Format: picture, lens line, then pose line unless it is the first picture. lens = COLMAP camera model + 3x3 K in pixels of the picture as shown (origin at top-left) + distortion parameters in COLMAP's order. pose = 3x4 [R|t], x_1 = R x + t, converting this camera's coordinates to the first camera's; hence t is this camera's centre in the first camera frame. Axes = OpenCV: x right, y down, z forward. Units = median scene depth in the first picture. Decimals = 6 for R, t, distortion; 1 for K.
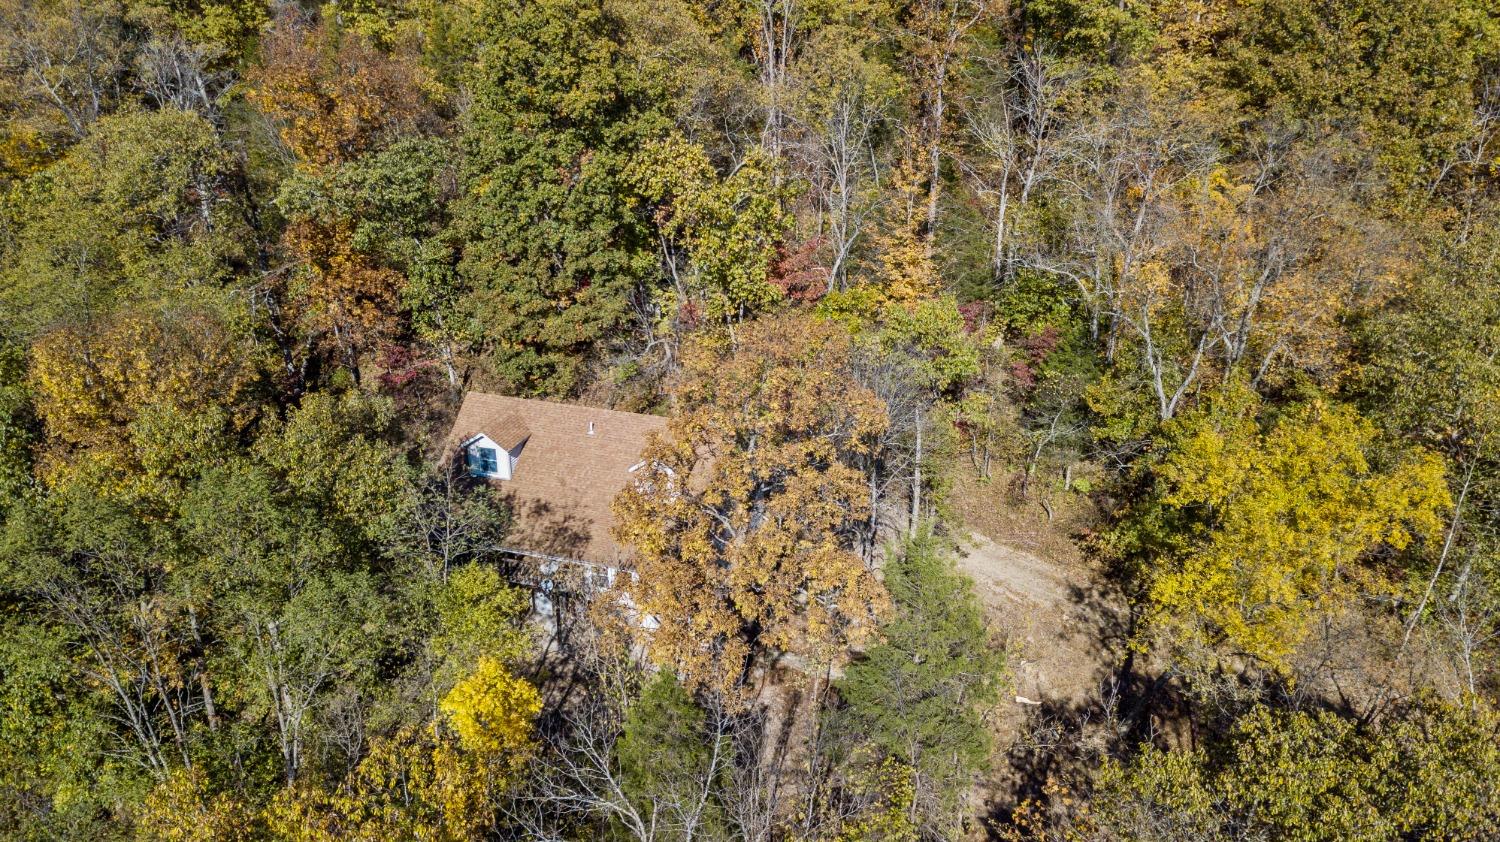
lens RADIAL K [[1179.5, 0, 751.9], [0, 1179.5, 421.6], [0, 0, 1]] dist [-0.009959, 0.002140]
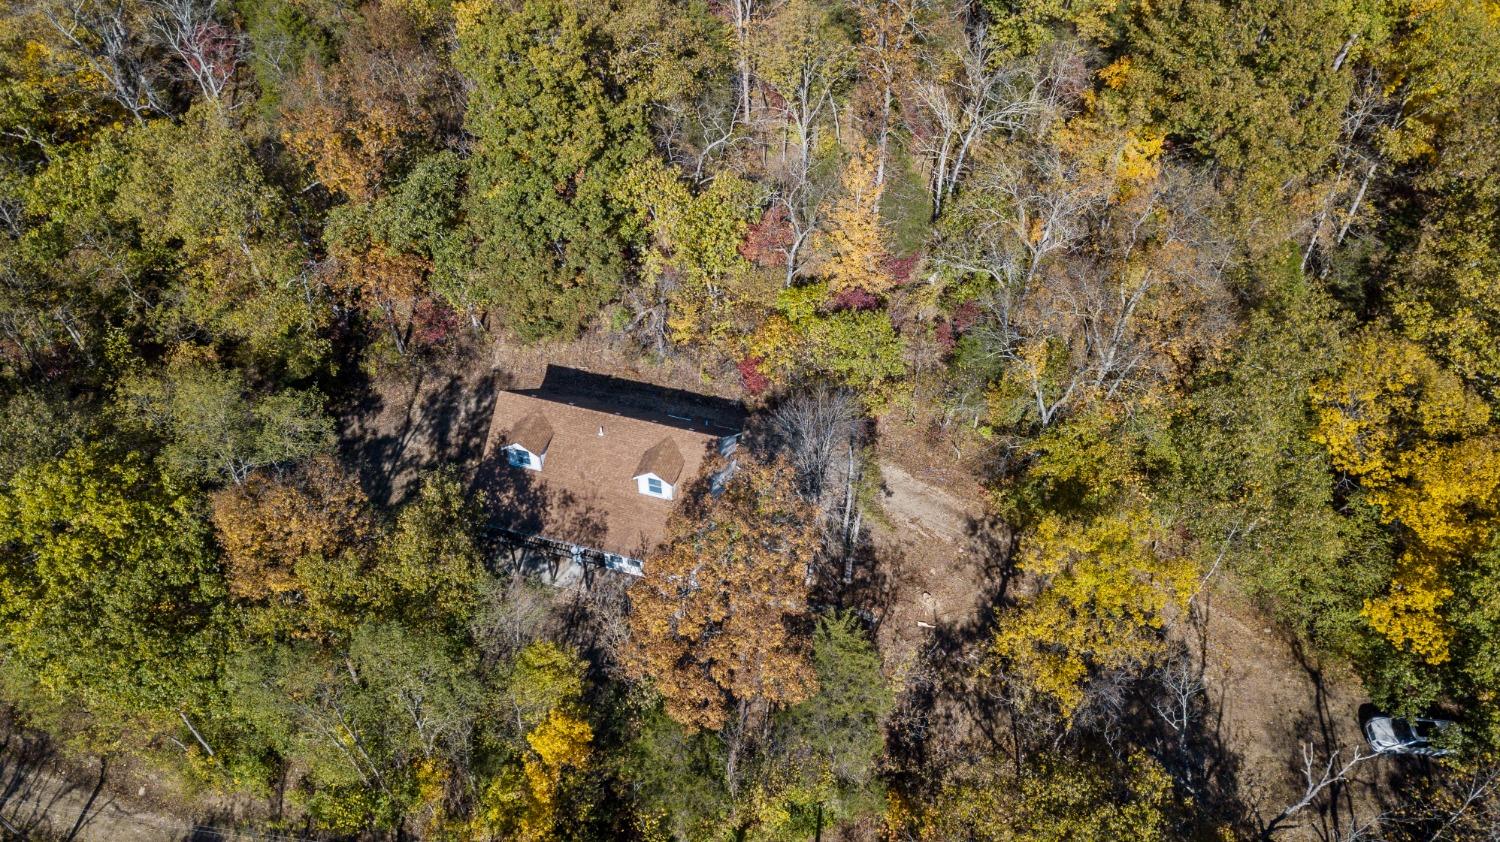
lens RADIAL K [[1179.5, 0, 749.1], [0, 1179.5, 420.3], [0, 0, 1]] dist [-0.009959, 0.002140]
pose [[0.999765, -0.014020, 0.016513, 0.004149], [0.006966, 0.929894, 0.367761, -0.481455], [-0.020511, -0.367560, 0.929774, -0.197465]]
